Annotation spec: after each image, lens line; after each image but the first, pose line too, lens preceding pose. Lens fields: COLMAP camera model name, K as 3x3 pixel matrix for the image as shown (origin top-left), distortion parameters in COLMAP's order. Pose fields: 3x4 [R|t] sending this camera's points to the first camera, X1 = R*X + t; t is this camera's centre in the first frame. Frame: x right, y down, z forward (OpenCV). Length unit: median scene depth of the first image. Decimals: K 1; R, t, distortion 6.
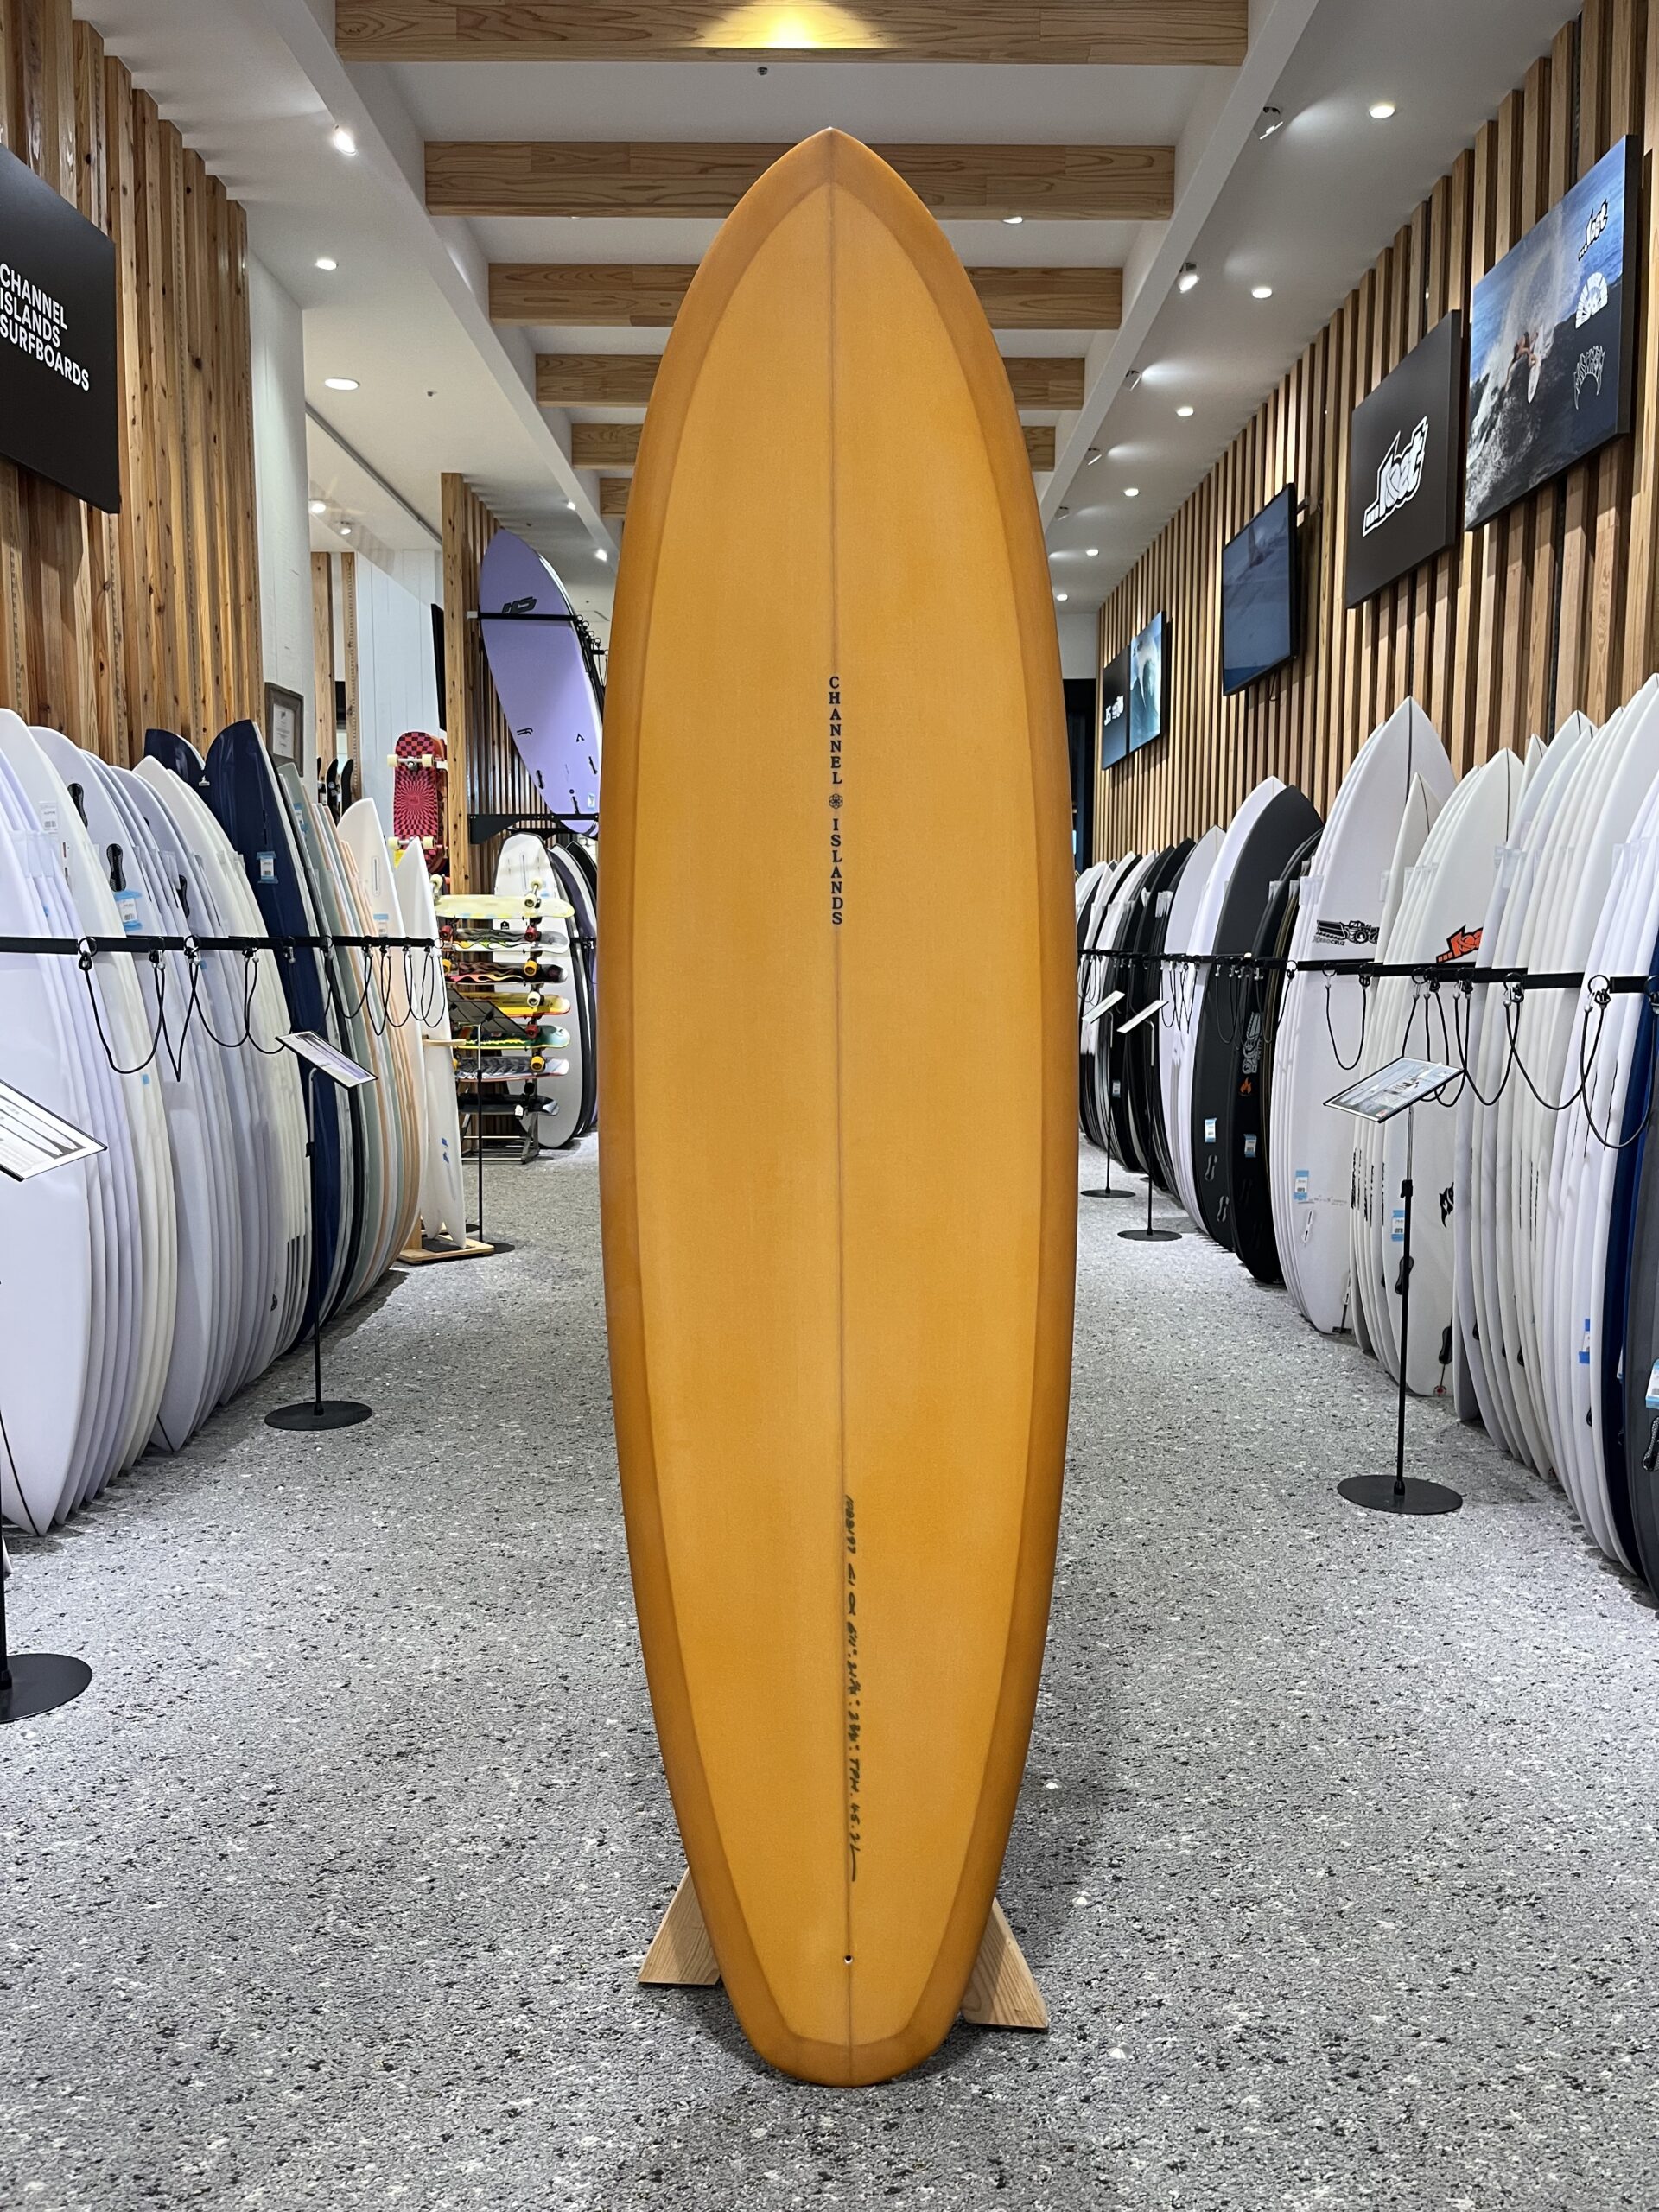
lens RADIAL K [[1693.2, 0, 829.5], [0, 1693.2, 1106.0], [0, 0, 1]] dist [0.076571, -0.115692]
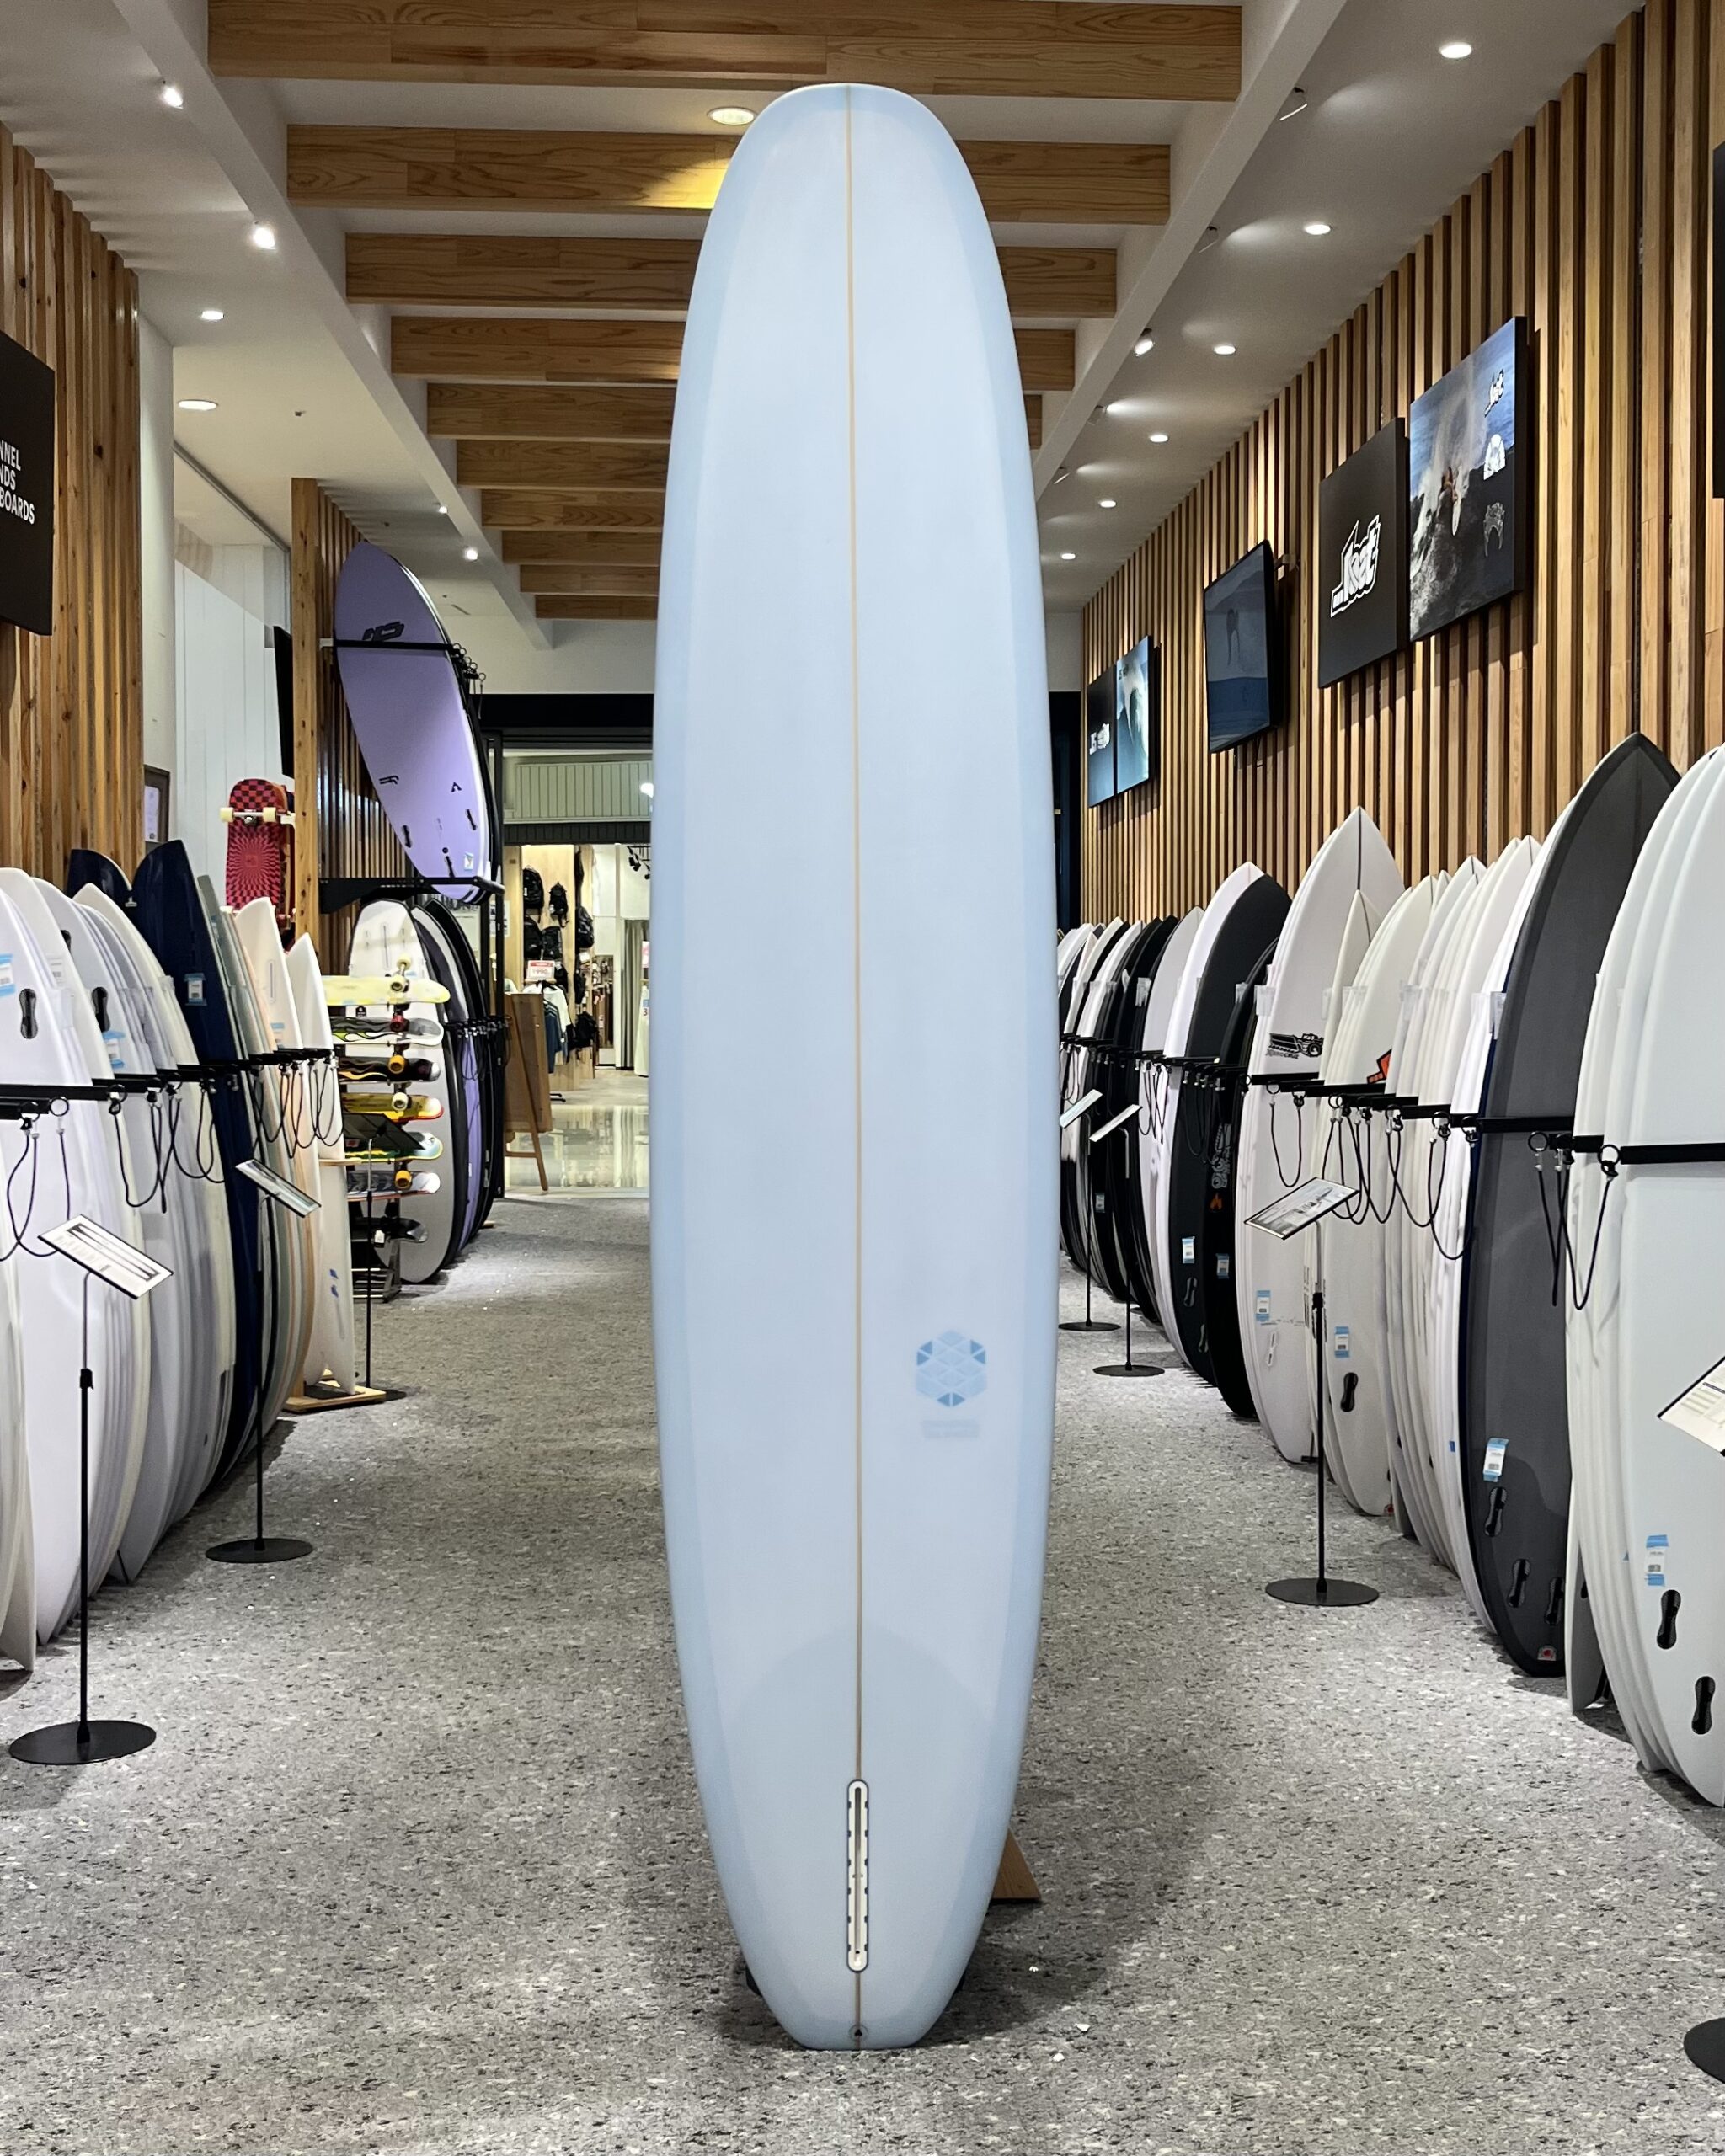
lens RADIAL K [[2592.1, 0, 900.1], [0, 2592.1, 1016.6], [0, 0, 1]] dist [0.088029, -0.146744]
pose [[0.997799, -0.004563, 0.066152, -0.025332], [0.009818, 0.996800, -0.079326, -0.002214], [-0.065579, 0.079801, 0.994651, -0.476196]]
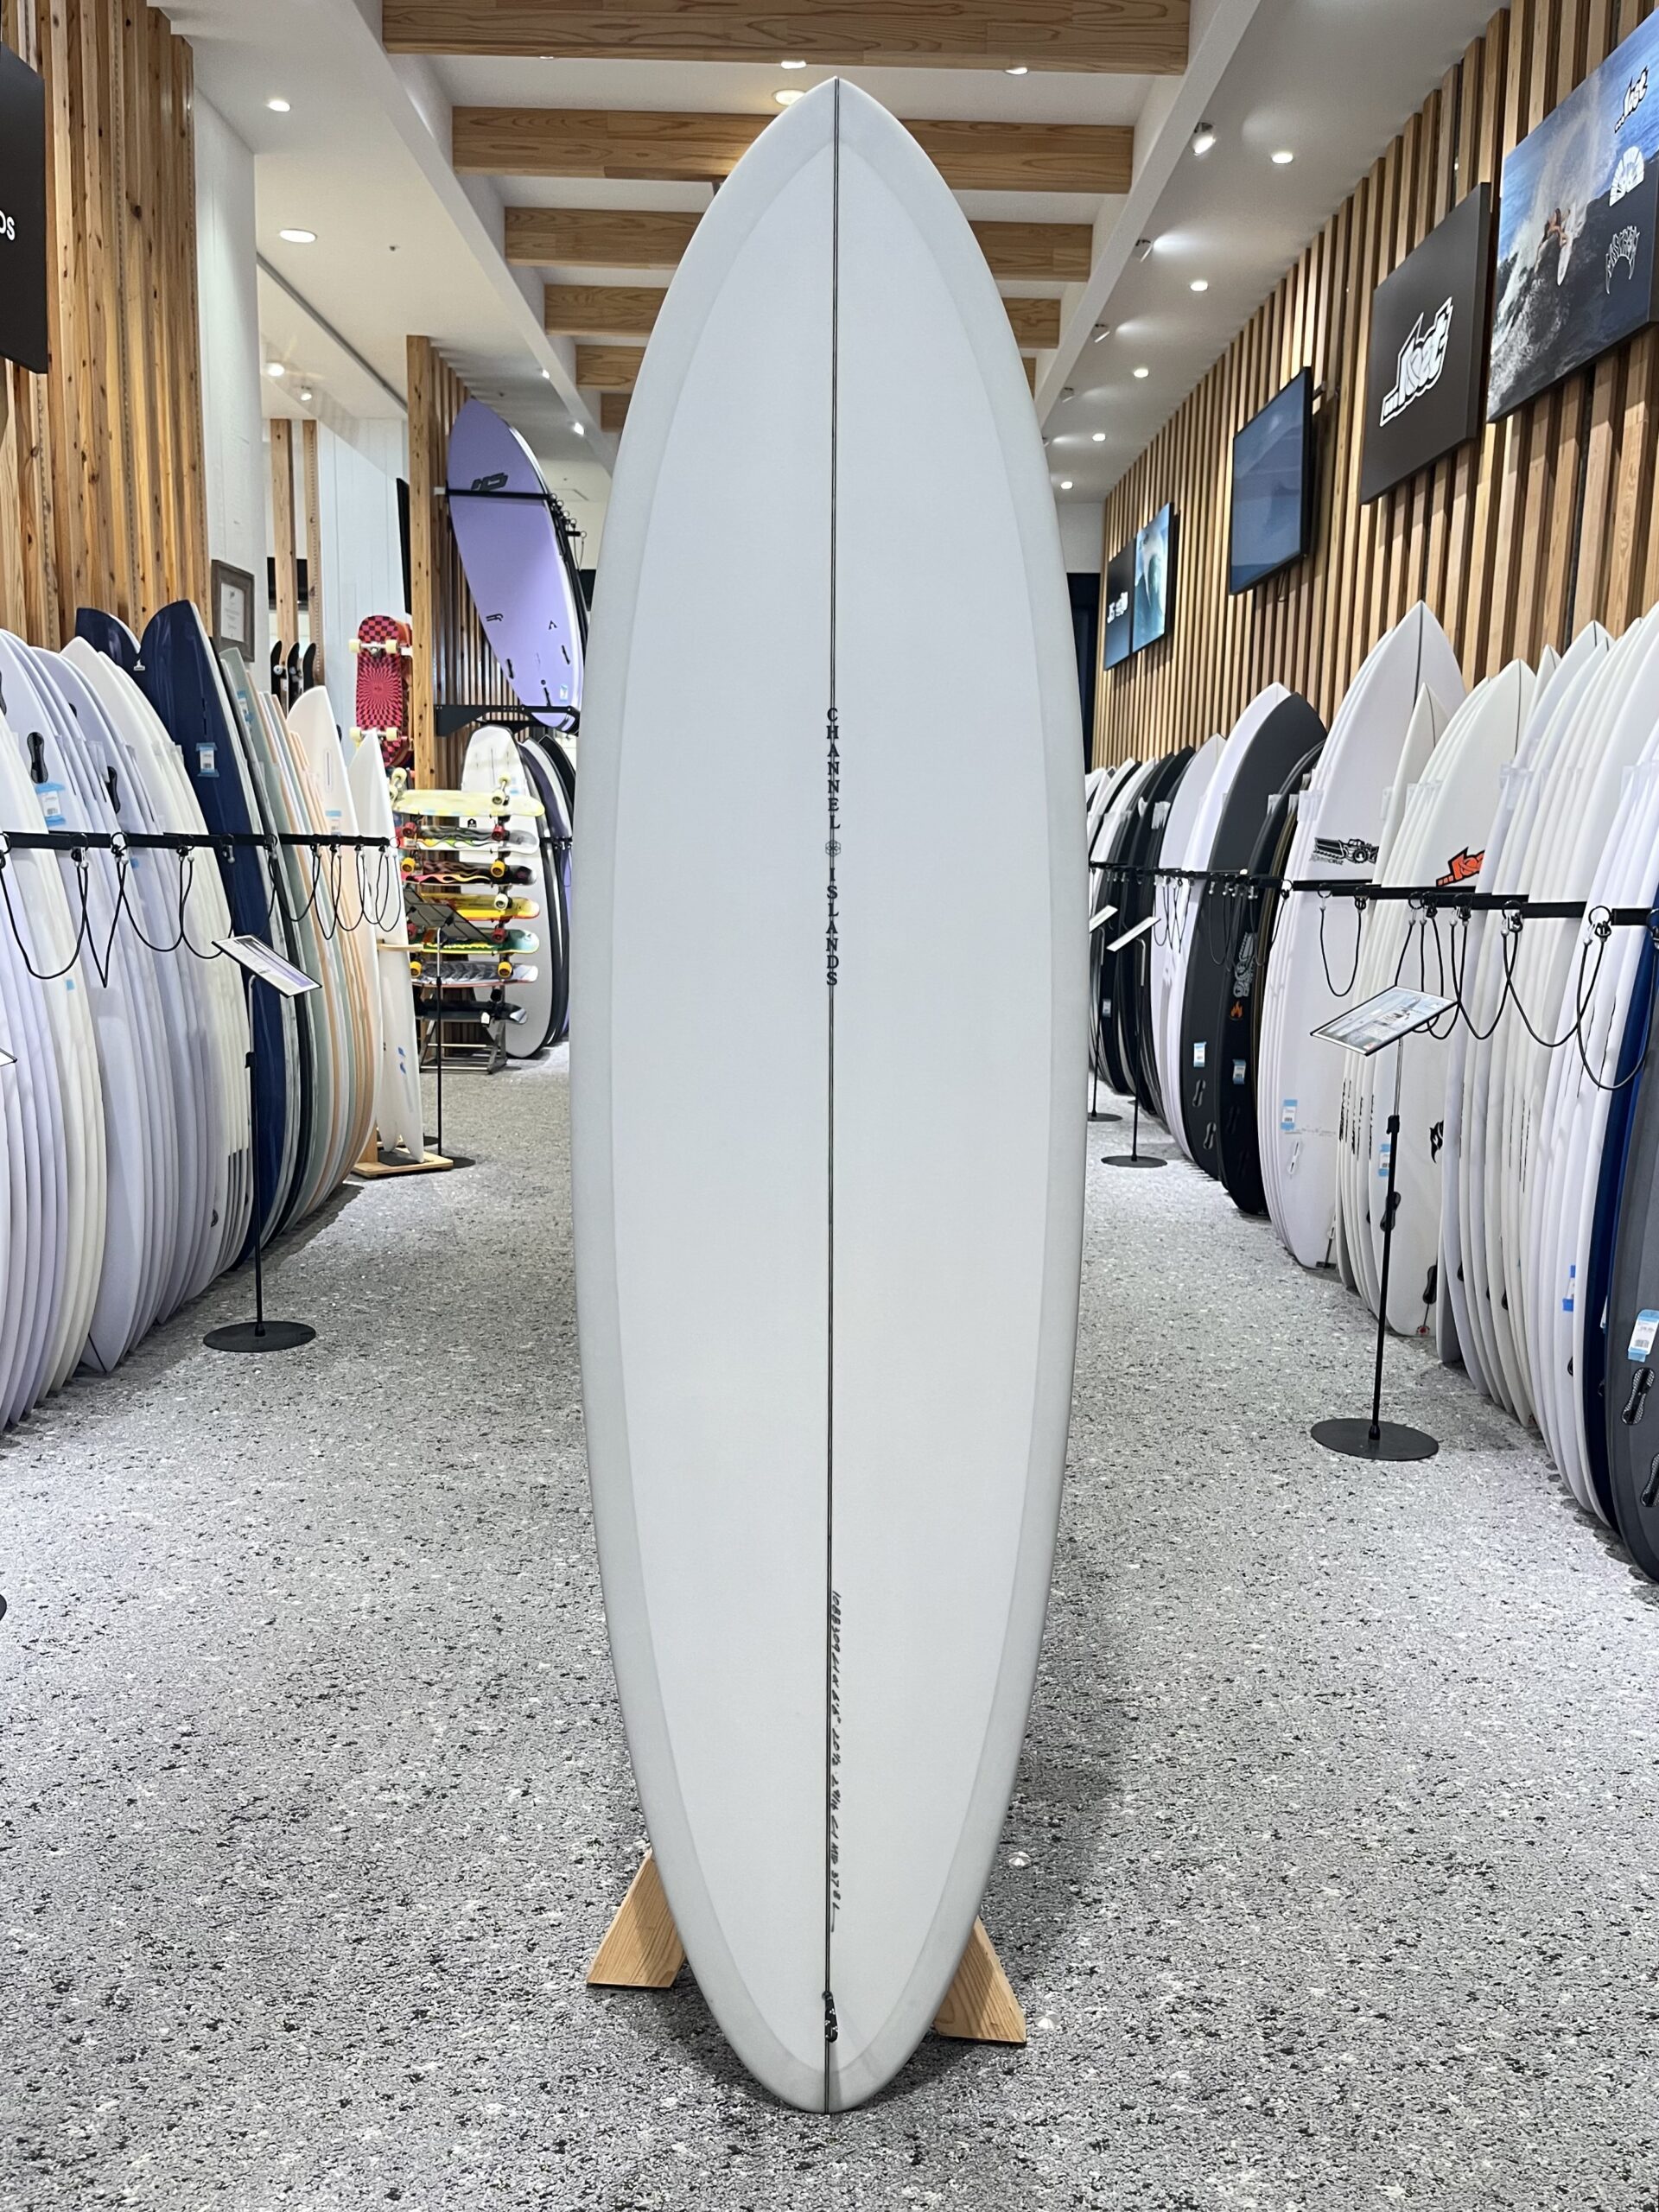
lens RADIAL K [[1741.7, 0, 832.1], [0, 1741.7, 1117.7], [0, 0, 1]] dist [0.073320, -0.116116]
pose [[0.999802, 0.018518, 0.007343, 0.012107], [-0.018920, 0.998073, 0.059090, -0.005619], [-0.006235, -0.059217, 0.998226, 0.015022]]
